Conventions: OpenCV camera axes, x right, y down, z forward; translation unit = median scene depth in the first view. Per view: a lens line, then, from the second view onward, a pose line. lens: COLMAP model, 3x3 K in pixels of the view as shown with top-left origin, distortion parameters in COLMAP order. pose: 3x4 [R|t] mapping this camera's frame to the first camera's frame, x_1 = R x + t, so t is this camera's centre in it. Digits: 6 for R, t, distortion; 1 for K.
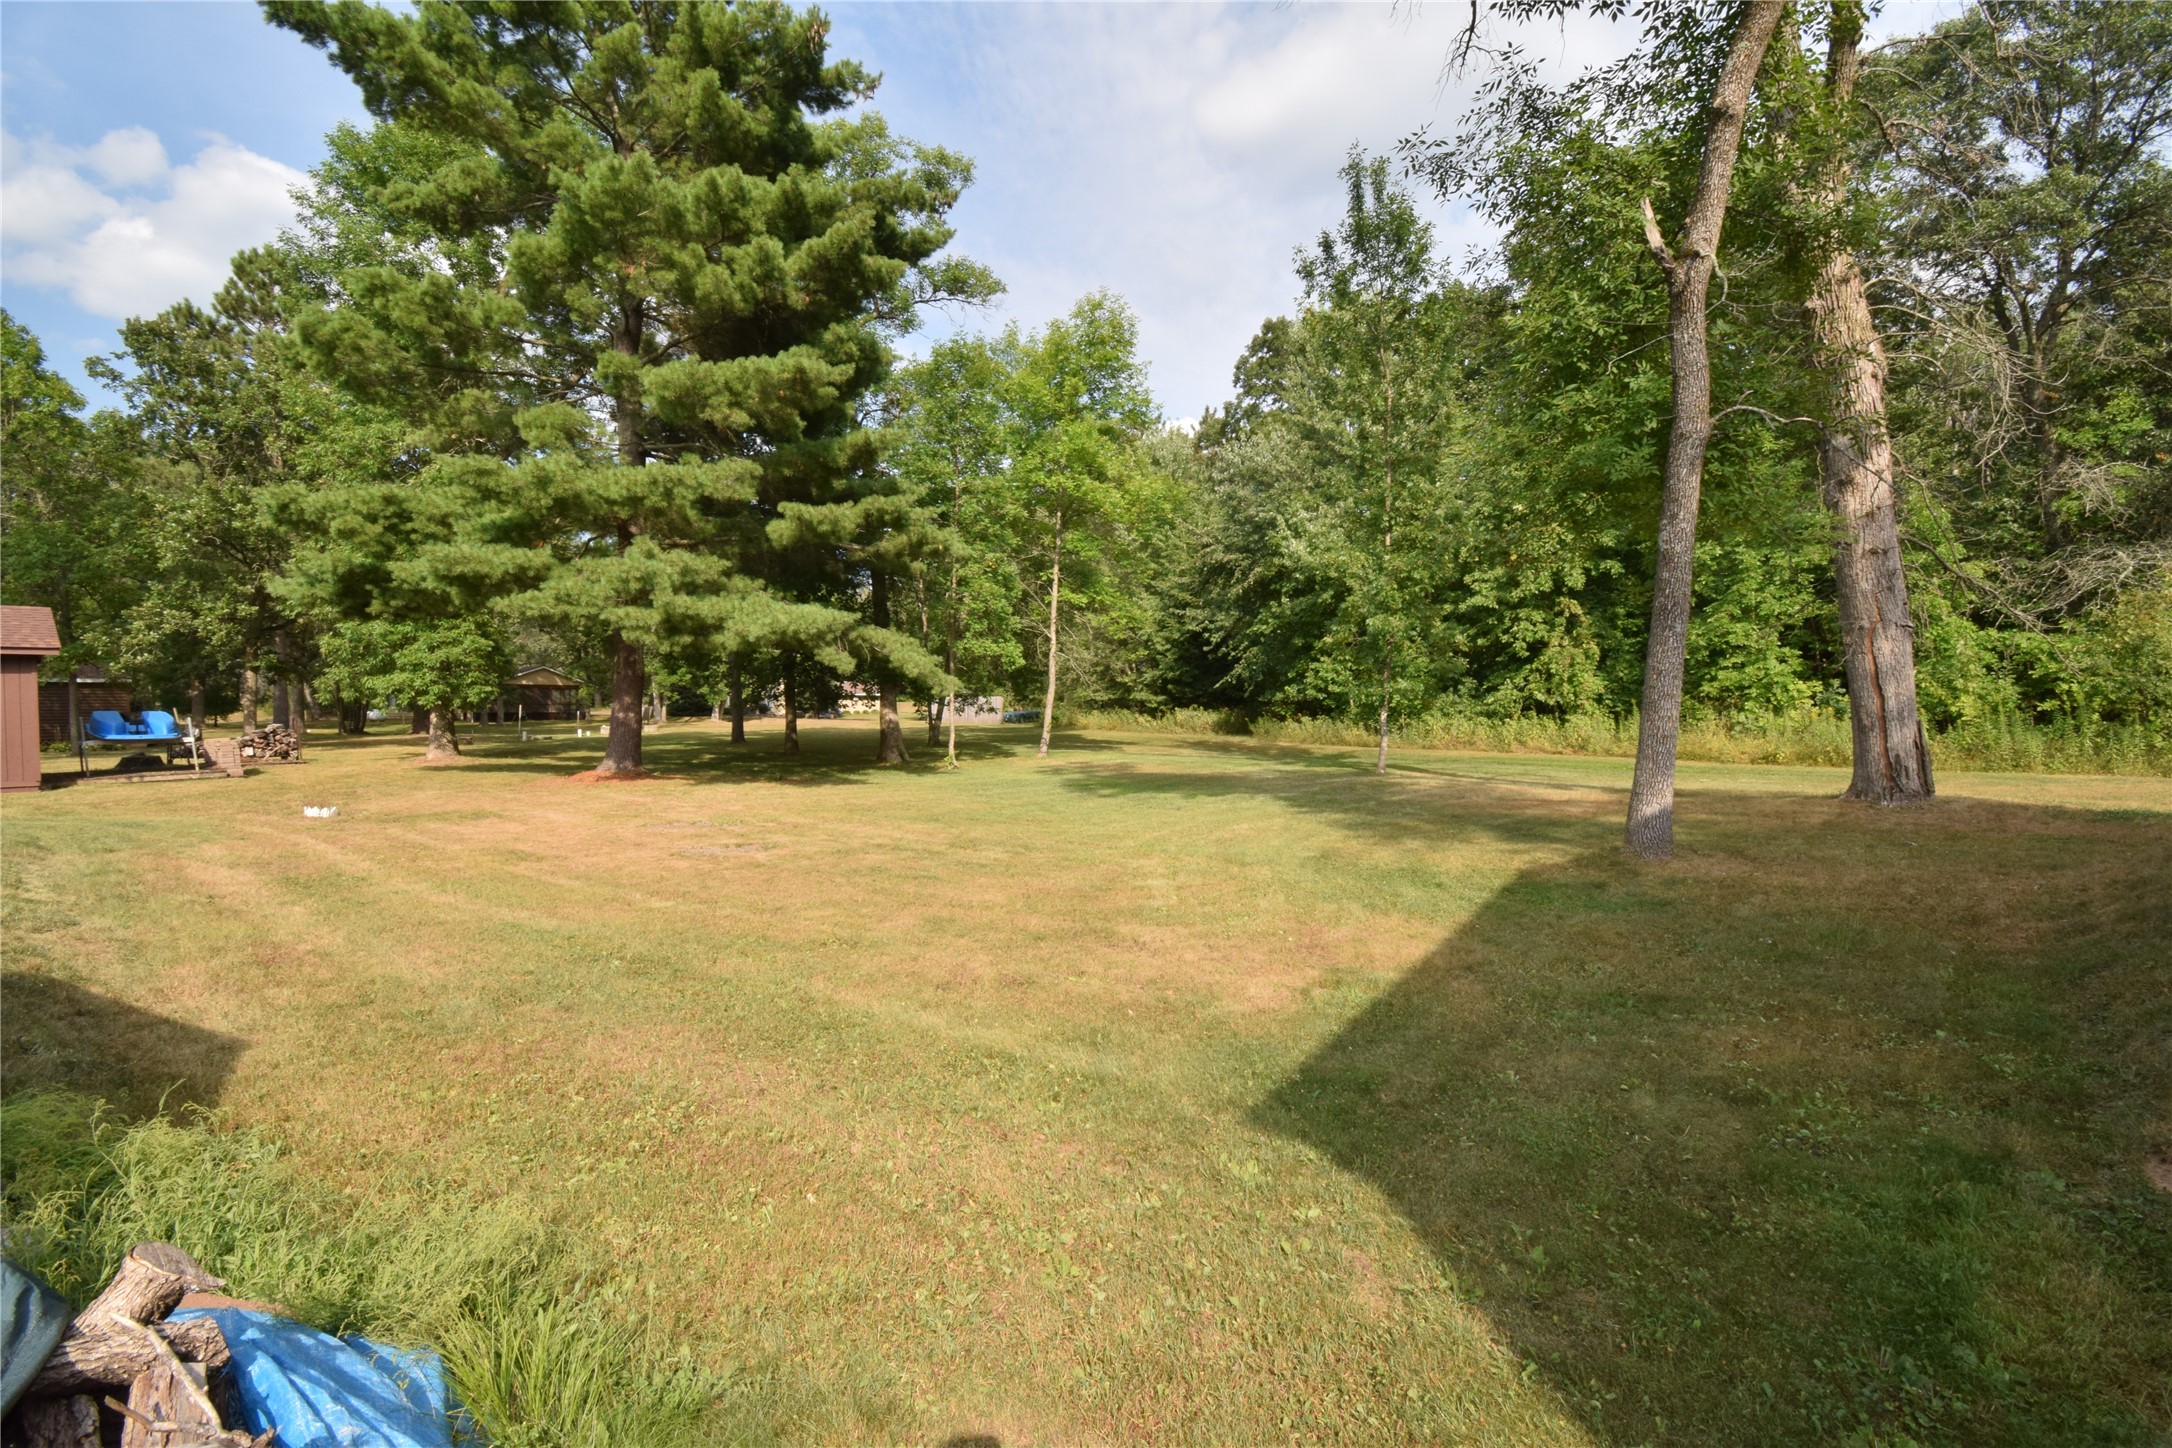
lens RADIAL K [[981.8, 0, 1091.7], [0, 981.8, 712.6], [0, 0, 1]] dist [-0.011222, -0.002220]
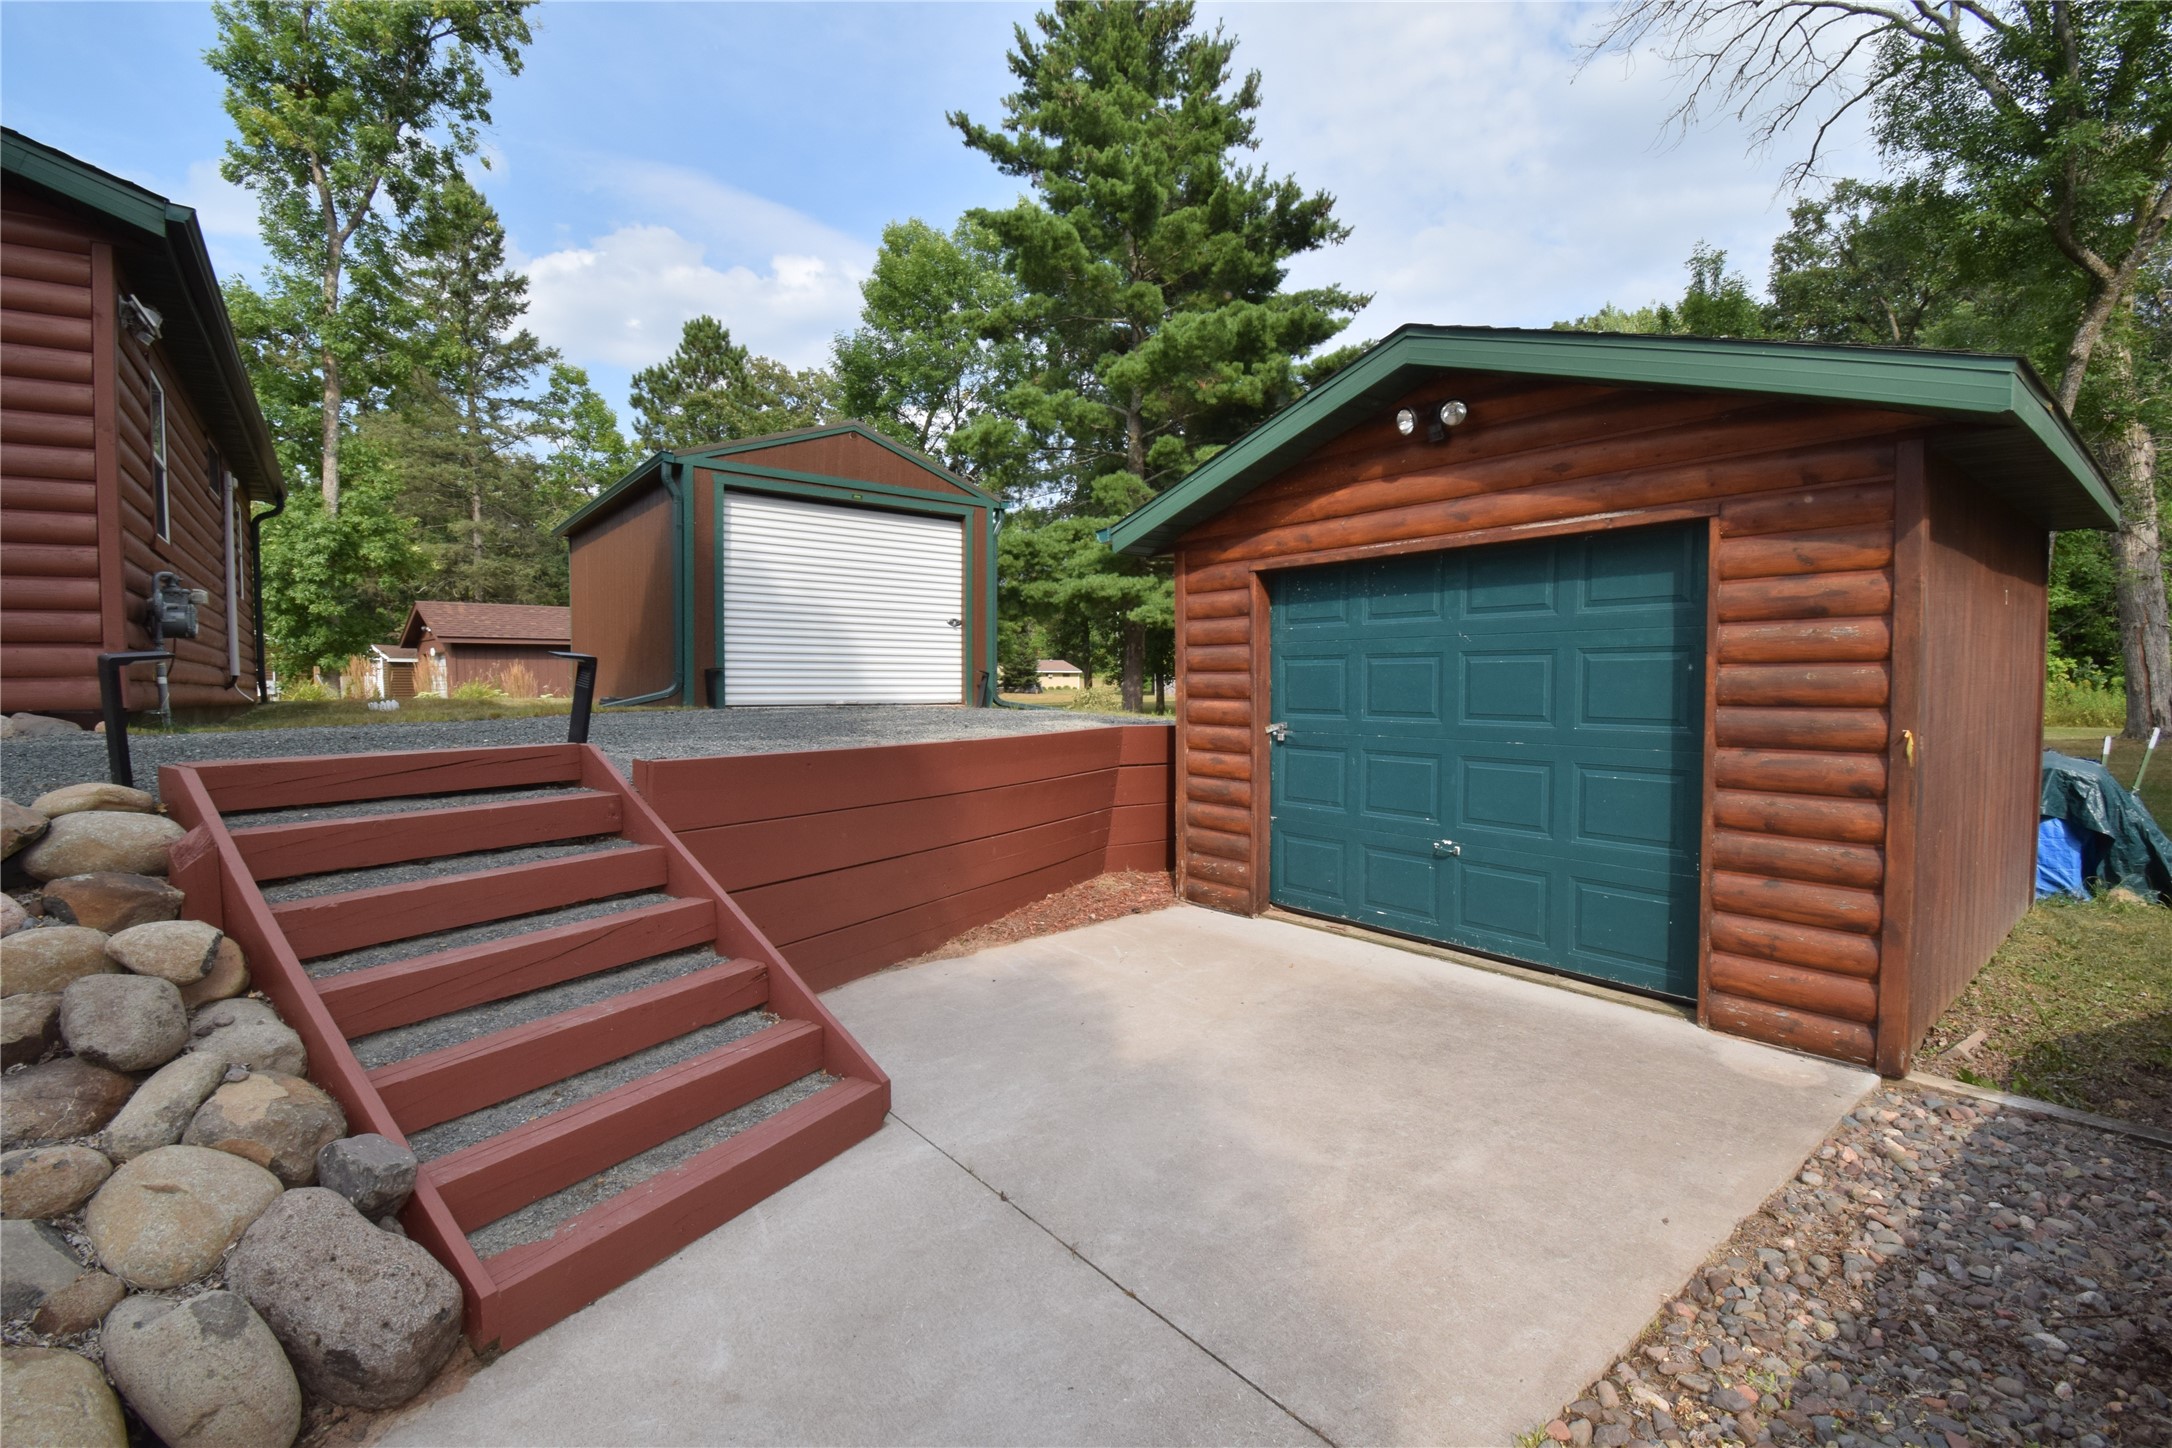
lens RADIAL K [[981.8, 0, 1083.5], [0, 981.8, 740.0], [0, 0, 1]] dist [-0.011222, -0.002220]
pose [[0.991006, 0.003984, -0.133758, -0.433490], [0.002970, 0.998656, 0.051748, 0.003723], [0.133785, -0.051680, 0.989662, -0.495297]]
